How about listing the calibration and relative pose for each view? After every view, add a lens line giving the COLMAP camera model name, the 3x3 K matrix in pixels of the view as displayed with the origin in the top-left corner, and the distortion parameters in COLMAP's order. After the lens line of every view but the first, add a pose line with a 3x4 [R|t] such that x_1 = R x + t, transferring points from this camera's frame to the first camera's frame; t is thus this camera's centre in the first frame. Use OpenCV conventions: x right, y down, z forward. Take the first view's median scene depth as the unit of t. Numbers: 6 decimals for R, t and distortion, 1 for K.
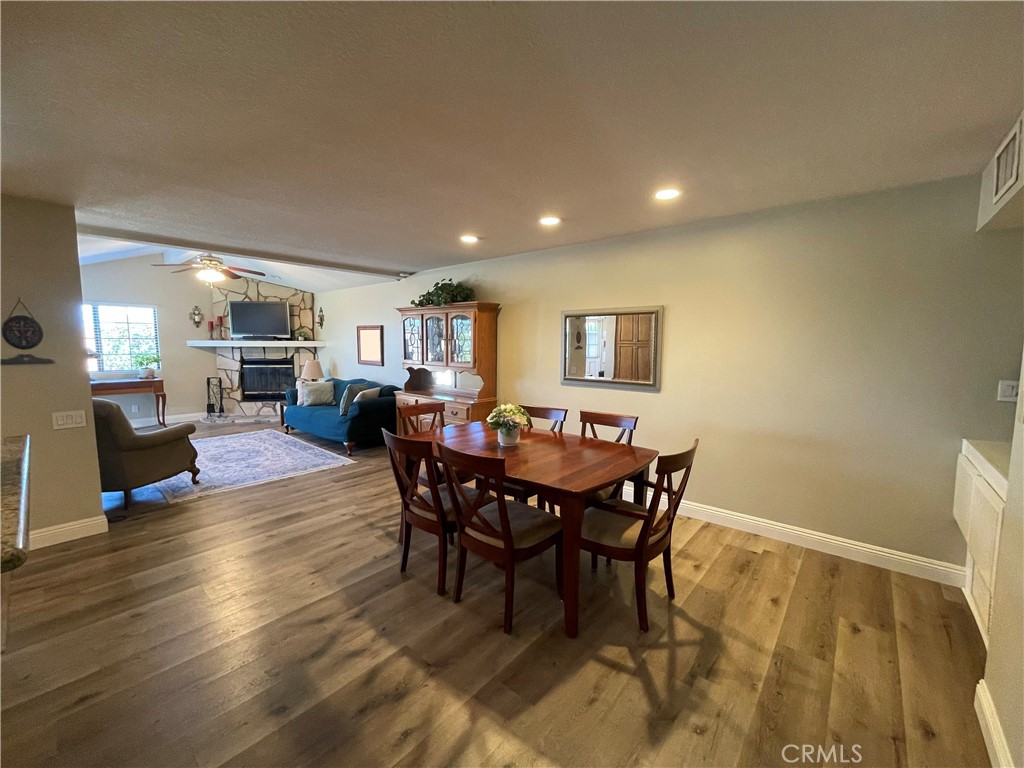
lens RADIAL K [[414.0, 0, 513.6], [0, 414.0, 383.8], [0, 0, 1]] dist [-0.002922, -0.000149]
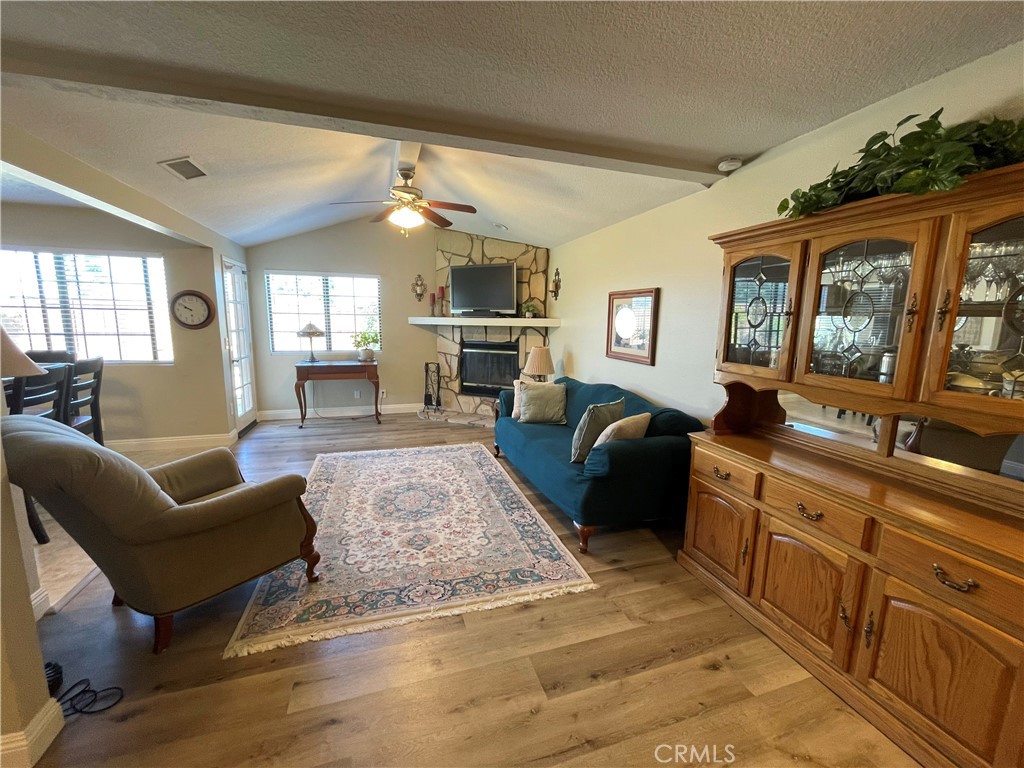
lens RADIAL K [[414.0, 0, 513.5], [0, 414.0, 383.5], [0, 0, 1]] dist [-0.002922, -0.000149]
pose [[0.852863, 0.085396, -0.515103, -0.217138], [-0.060831, 0.996067, 0.064414, -0.048913], [0.518578, -0.023602, 0.854704, 0.509738]]
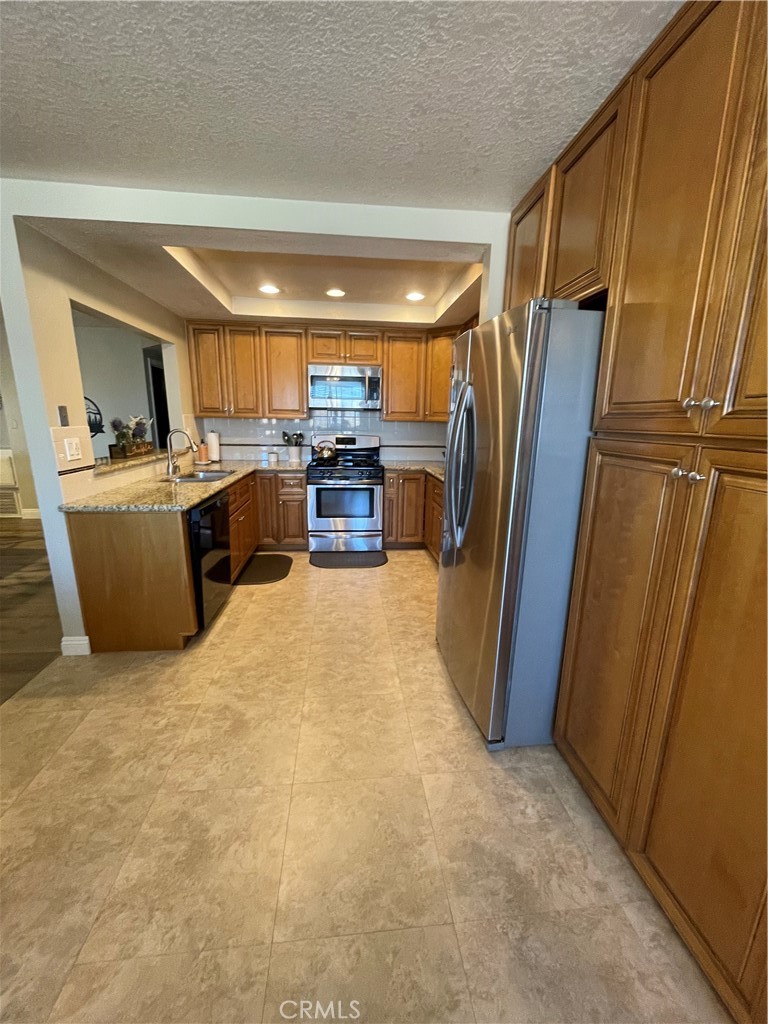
lens RADIAL K [[414.0, 0, 384.8], [0, 414.0, 512.5], [0, 0, 1]] dist [-0.002922, -0.000149]
pose [[-0.721493, -0.170000, 0.671228, -0.933005], [0.048639, 0.954555, 0.294038, -0.027337], [-0.690711, 0.244794, -0.680437, 0.364308]]
